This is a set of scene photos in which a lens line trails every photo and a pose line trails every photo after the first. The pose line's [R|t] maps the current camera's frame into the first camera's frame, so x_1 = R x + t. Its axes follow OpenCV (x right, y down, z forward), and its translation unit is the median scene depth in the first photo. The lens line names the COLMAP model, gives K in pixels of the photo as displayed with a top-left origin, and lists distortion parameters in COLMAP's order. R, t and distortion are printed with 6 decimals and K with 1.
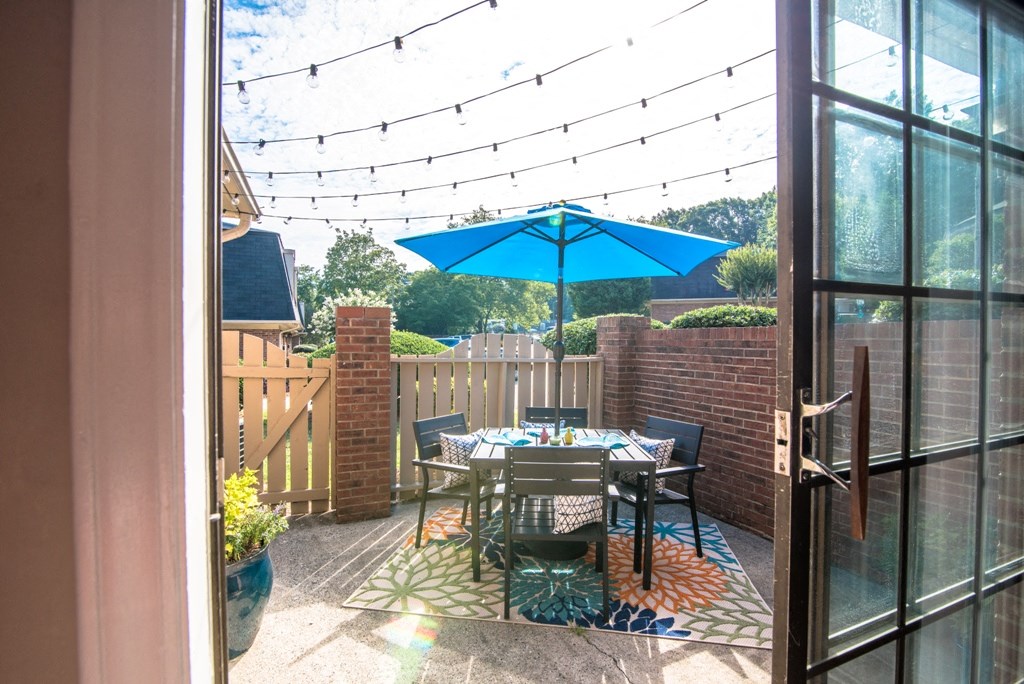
lens RADIAL K [[486.6, 0, 512.5], [0, 486.6, 343.9], [0, 0, 1]] dist [0.031161, -0.000213]
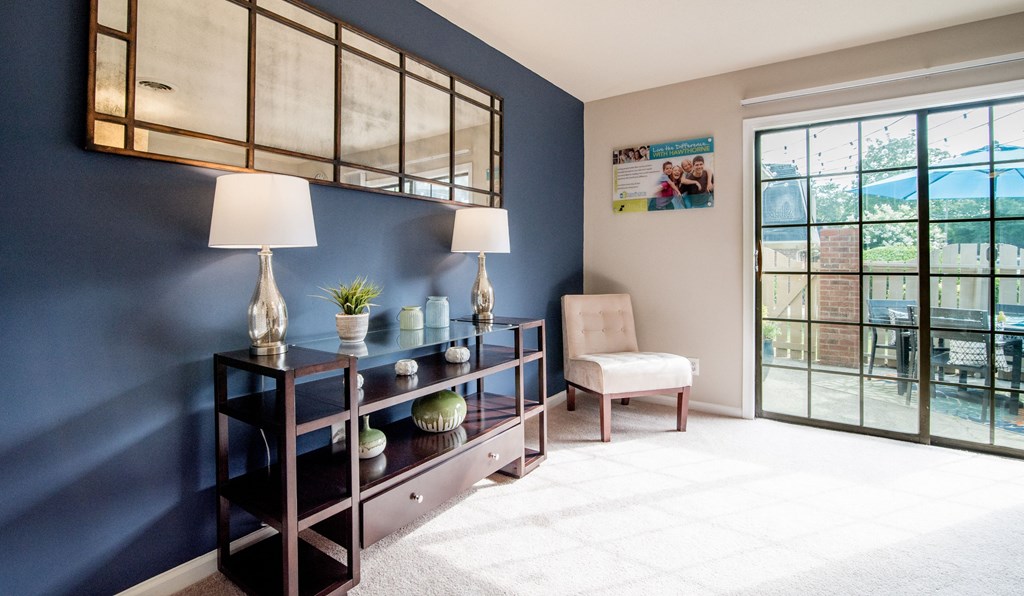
lens RADIAL K [[499.6, 0, 493.8], [0, 499.6, 256.3], [0, 0, 1]] dist [-0.016616, 0.000274]
pose [[0.537156, -0.008961, -0.843435, 0.104750], [-0.010613, 0.999793, -0.017381, 0.012929], [0.843416, 0.018288, 0.536950, -0.178773]]
